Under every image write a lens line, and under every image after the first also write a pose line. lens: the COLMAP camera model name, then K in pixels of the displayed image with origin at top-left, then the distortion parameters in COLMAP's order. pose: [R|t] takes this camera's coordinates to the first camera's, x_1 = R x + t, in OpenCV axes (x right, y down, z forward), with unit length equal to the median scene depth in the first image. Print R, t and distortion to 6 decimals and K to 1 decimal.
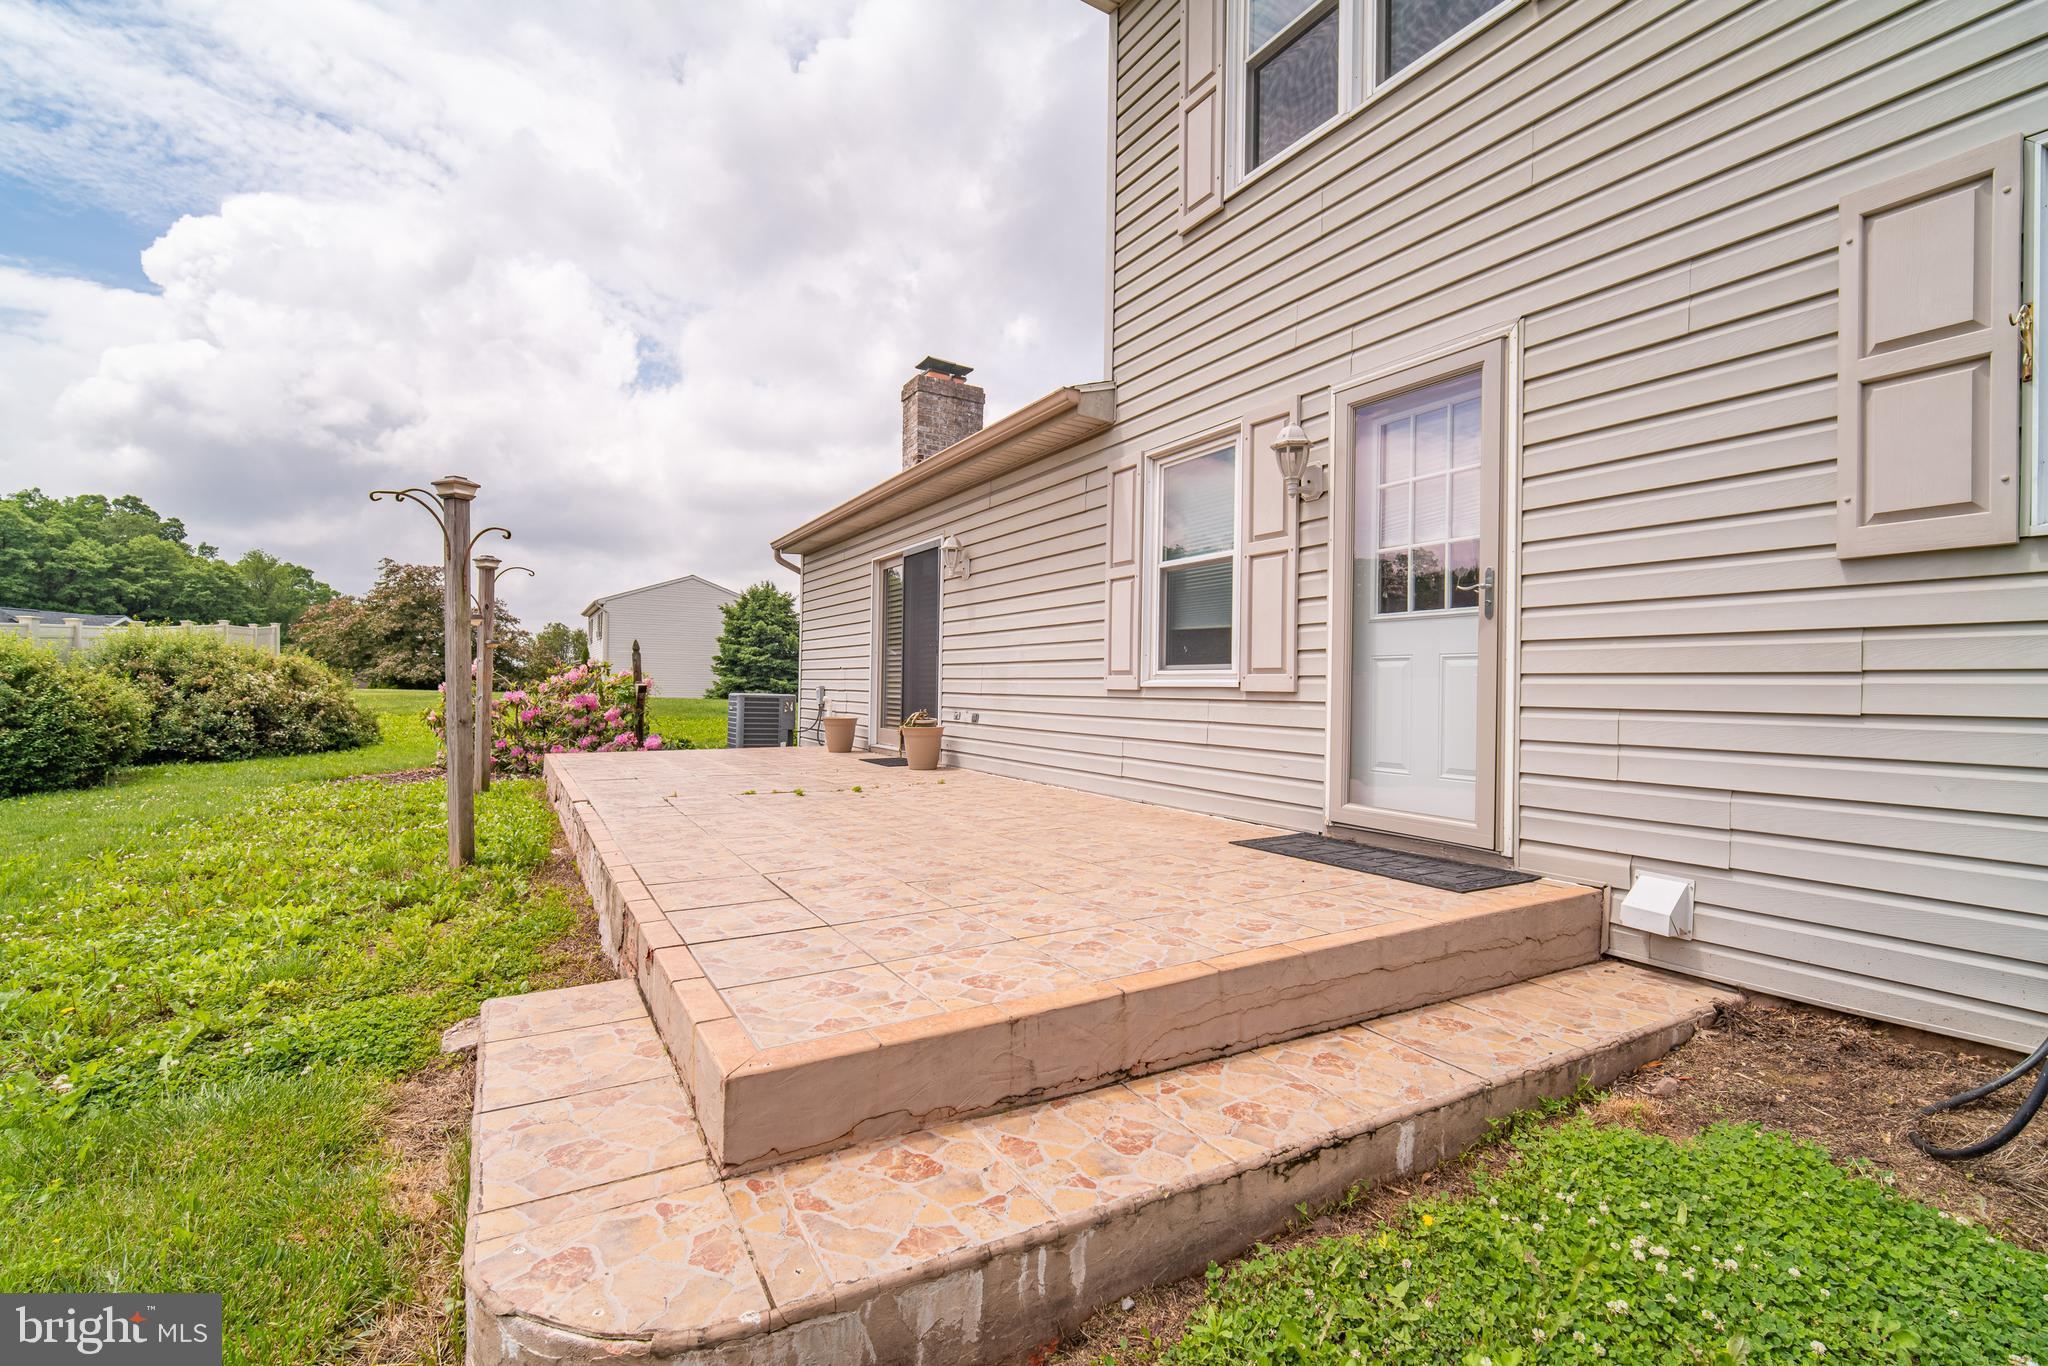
lens RADIAL K [[895.7, 0, 1014.7], [0, 895.7, 678.2], [0, 0, 1]] dist [-0.001978, -0.000395]
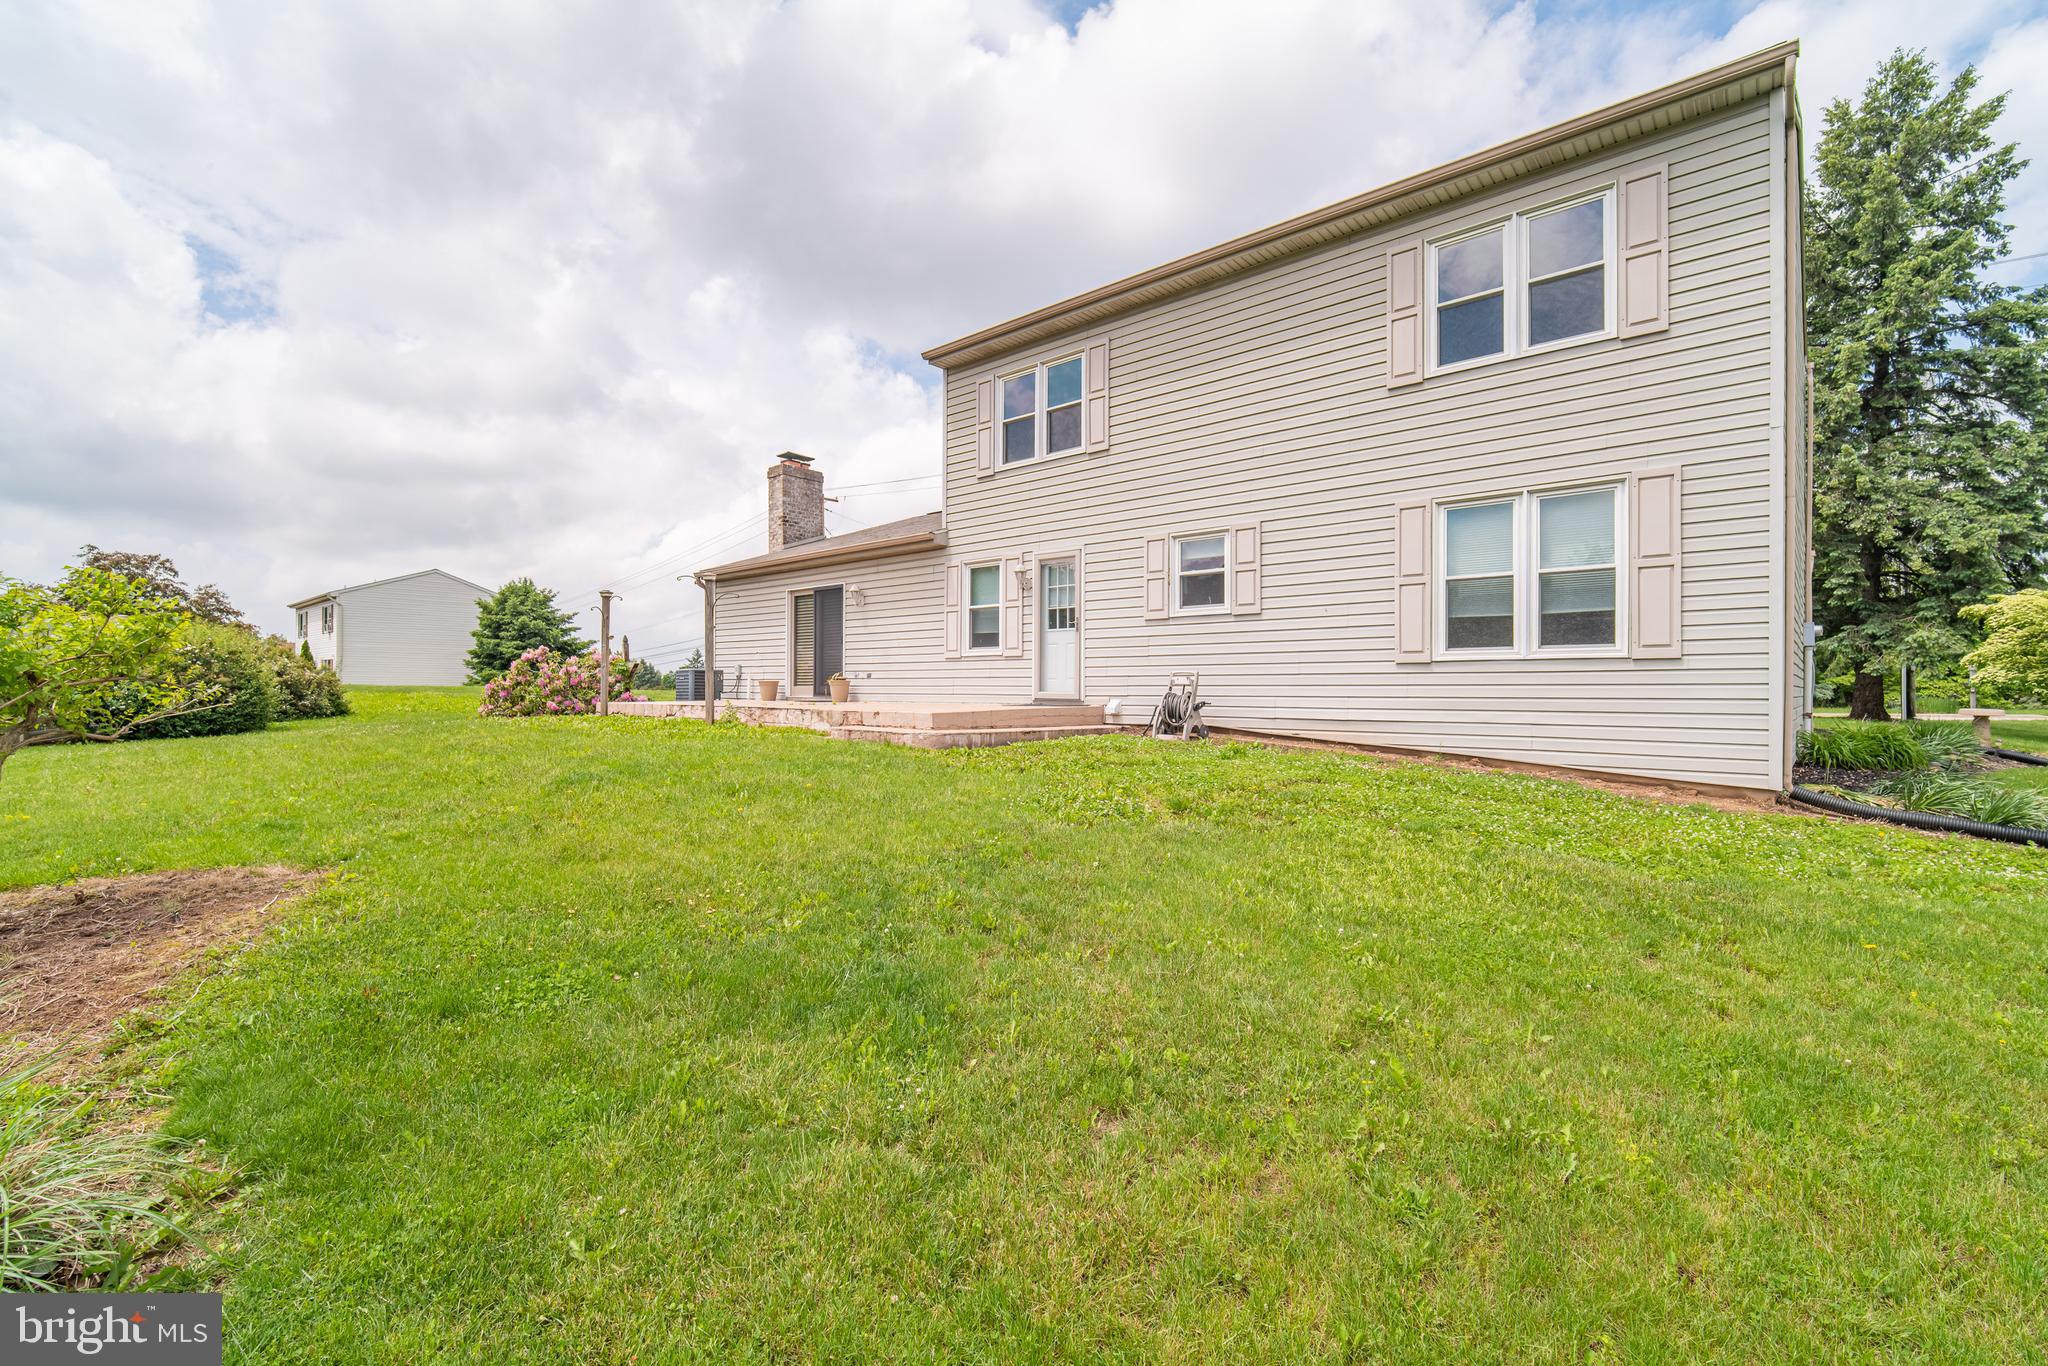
lens RADIAL K [[899.3, 0, 1038.6], [0, 899.3, 680.3], [0, 0, 1]] dist [-0.007313, 0.000561]
pose [[0.943886, -0.010646, 0.330101, -0.456289], [0.008561, 0.999933, 0.007772, 0.056054], [-0.330162, -0.004510, 0.943914, -1.347367]]
